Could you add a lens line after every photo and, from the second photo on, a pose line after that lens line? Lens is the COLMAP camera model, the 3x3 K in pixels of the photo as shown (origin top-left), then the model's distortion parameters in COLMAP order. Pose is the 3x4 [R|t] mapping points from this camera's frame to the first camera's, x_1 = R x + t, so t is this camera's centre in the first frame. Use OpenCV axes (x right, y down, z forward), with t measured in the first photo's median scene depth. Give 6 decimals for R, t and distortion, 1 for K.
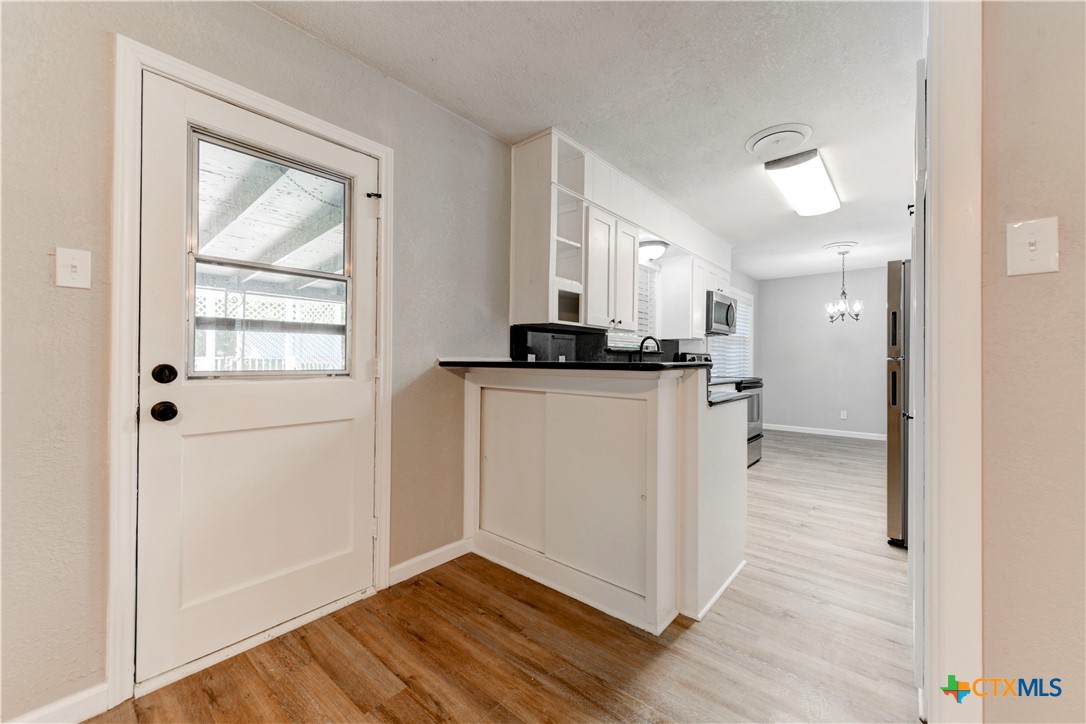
lens RADIAL K [[425.2, 0, 543.7], [0, 425.2, 360.2], [0, 0, 1]] dist [0.007721, -0.002777]
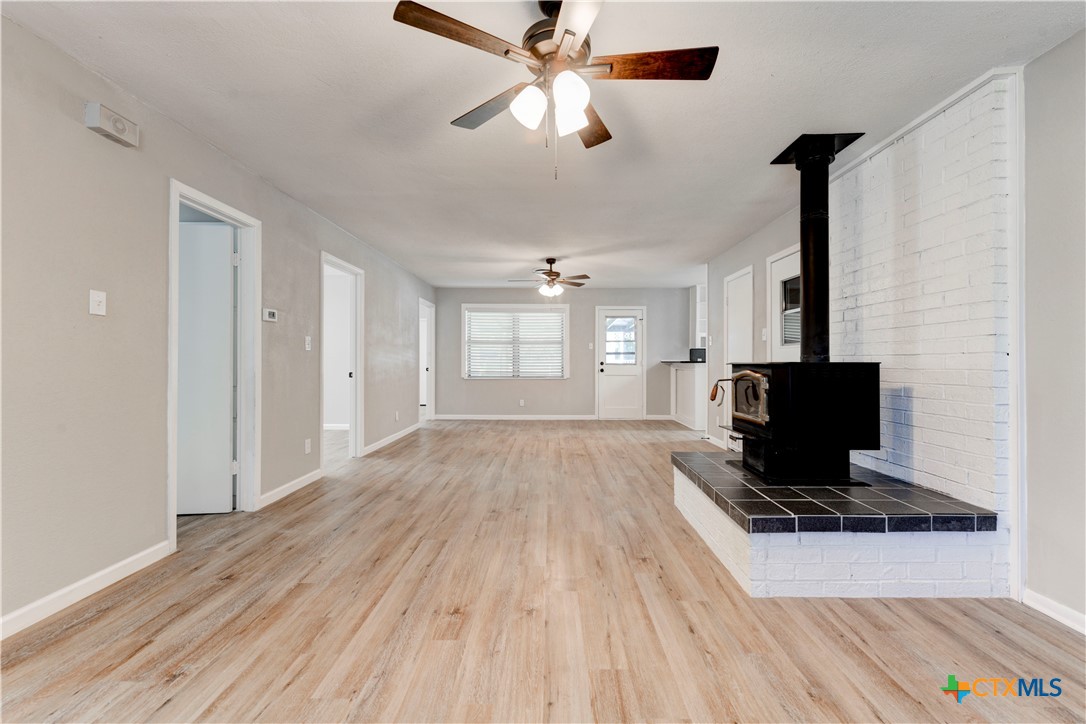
lens RADIAL K [[425.2, 0, 547.8], [0, 425.2, 359.3], [0, 0, 1]] dist [0.007721, -0.002777]
pose [[0.643856, -0.005781, -0.765125, 2.034137], [0.003758, 0.999983, -0.004392, -0.000450], [0.765137, -0.000048, 0.643867, -2.181289]]
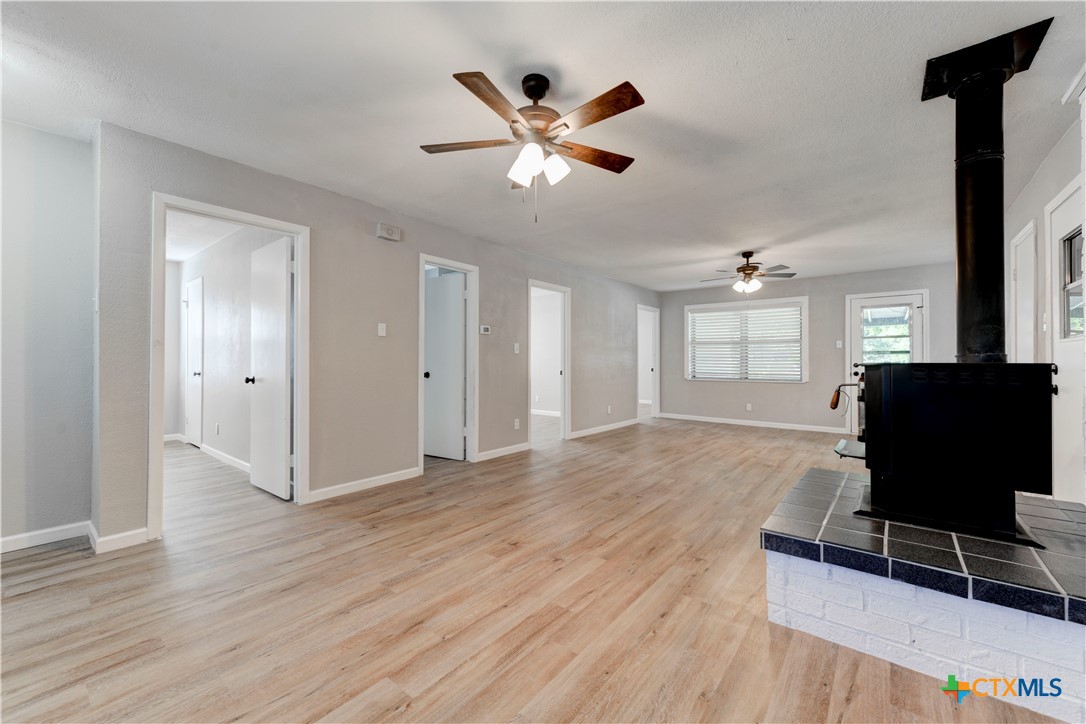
lens RADIAL K [[425.2, 0, 547.9], [0, 425.2, 359.2], [0, 0, 1]] dist [0.007721, -0.002777]
pose [[0.032417, -0.009677, -0.999428, 2.464587], [0.001201, 0.999953, -0.009643, 0.005705], [0.999474, -0.000888, 0.032428, -1.681010]]
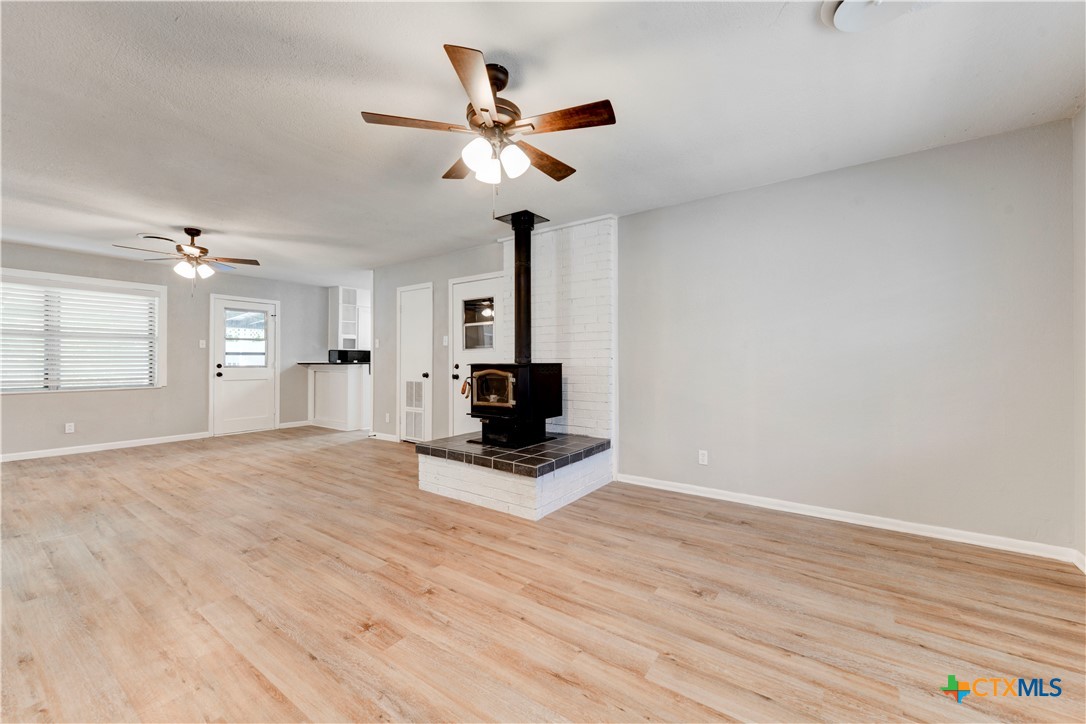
lens RADIAL K [[425.2, 0, 548.7], [0, 425.2, 359.3], [0, 0, 1]] dist [0.007721, -0.002777]
pose [[0.995571, -0.004671, 0.093899, 1.491567], [0.004950, 0.999984, -0.002737, -0.006015], [-0.093884, 0.003190, 0.995578, -2.650681]]
